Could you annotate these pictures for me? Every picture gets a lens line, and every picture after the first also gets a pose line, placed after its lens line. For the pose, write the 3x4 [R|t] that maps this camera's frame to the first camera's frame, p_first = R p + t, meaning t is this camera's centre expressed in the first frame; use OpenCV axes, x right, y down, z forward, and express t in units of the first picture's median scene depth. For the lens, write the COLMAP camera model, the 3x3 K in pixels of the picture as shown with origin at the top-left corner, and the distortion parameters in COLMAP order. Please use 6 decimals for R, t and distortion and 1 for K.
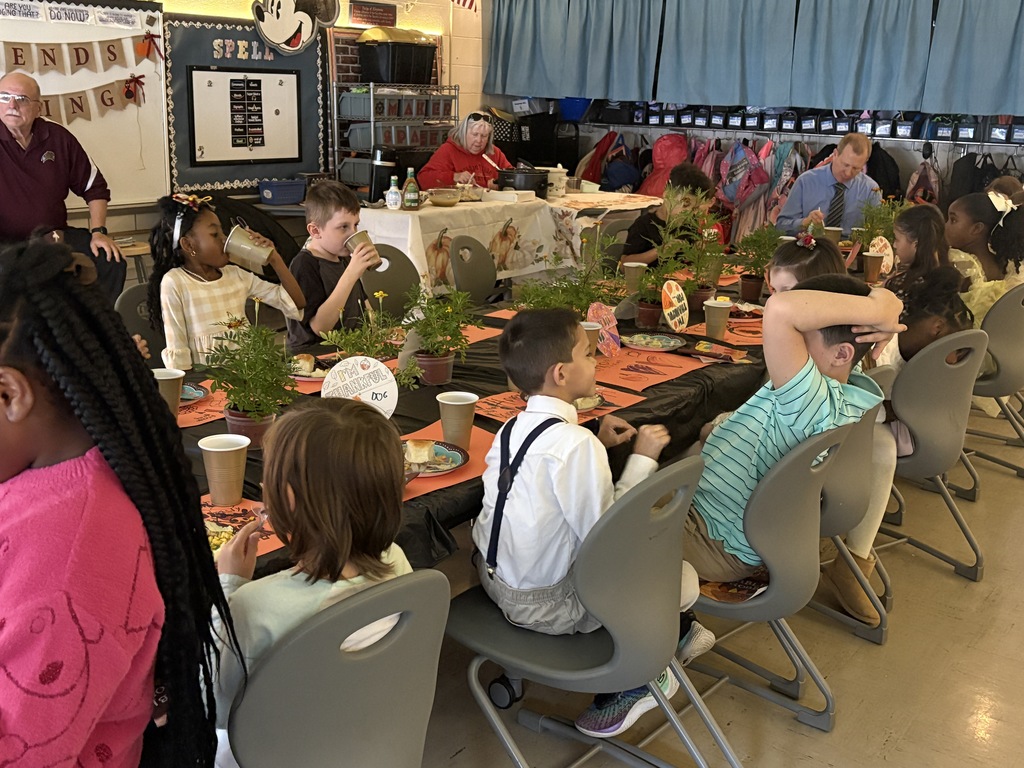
lens RADIAL K [[1109.1, 0, 512.3], [0, 1109.1, 383.7], [0, 0, 1]] dist [0.005981, 0.000000]
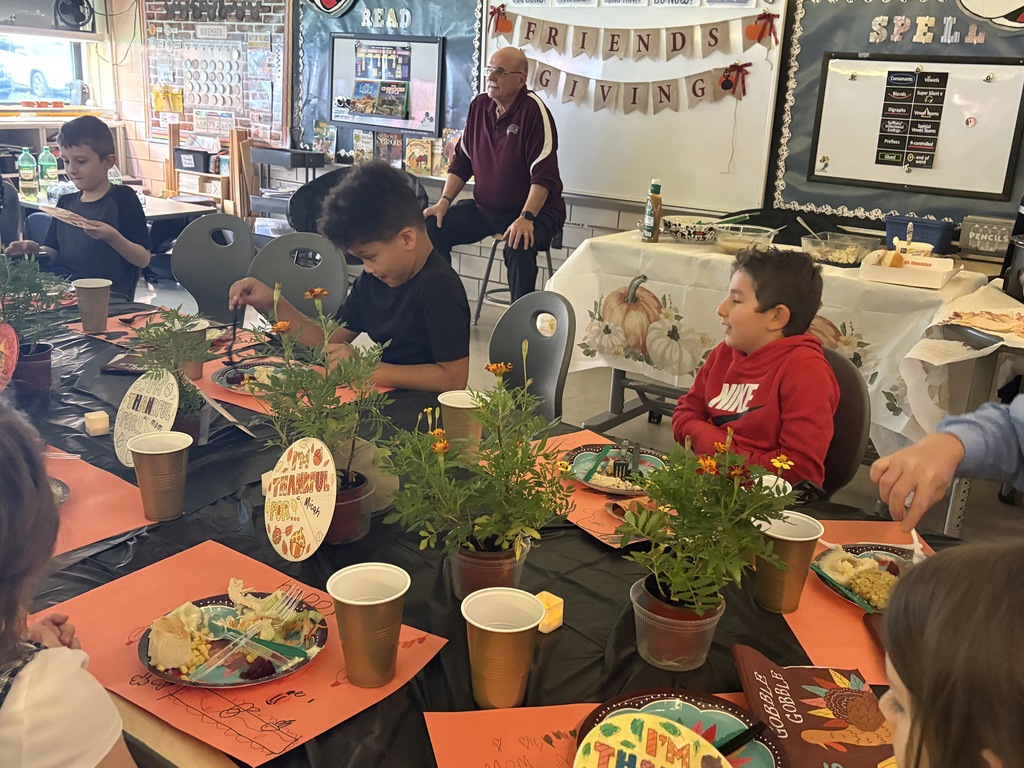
lens RADIAL K [[1035.6, 0, 511.8], [0, 1035.6, 385.6], [0, 0, 1]] dist [0.012800, 0.000000]
pose [[-0.018836, 0.262457, -0.964760, 0.472474], [-0.309190, 0.916103, 0.255257, -0.185636], [0.950814, 0.303102, 0.063893, 0.797368]]
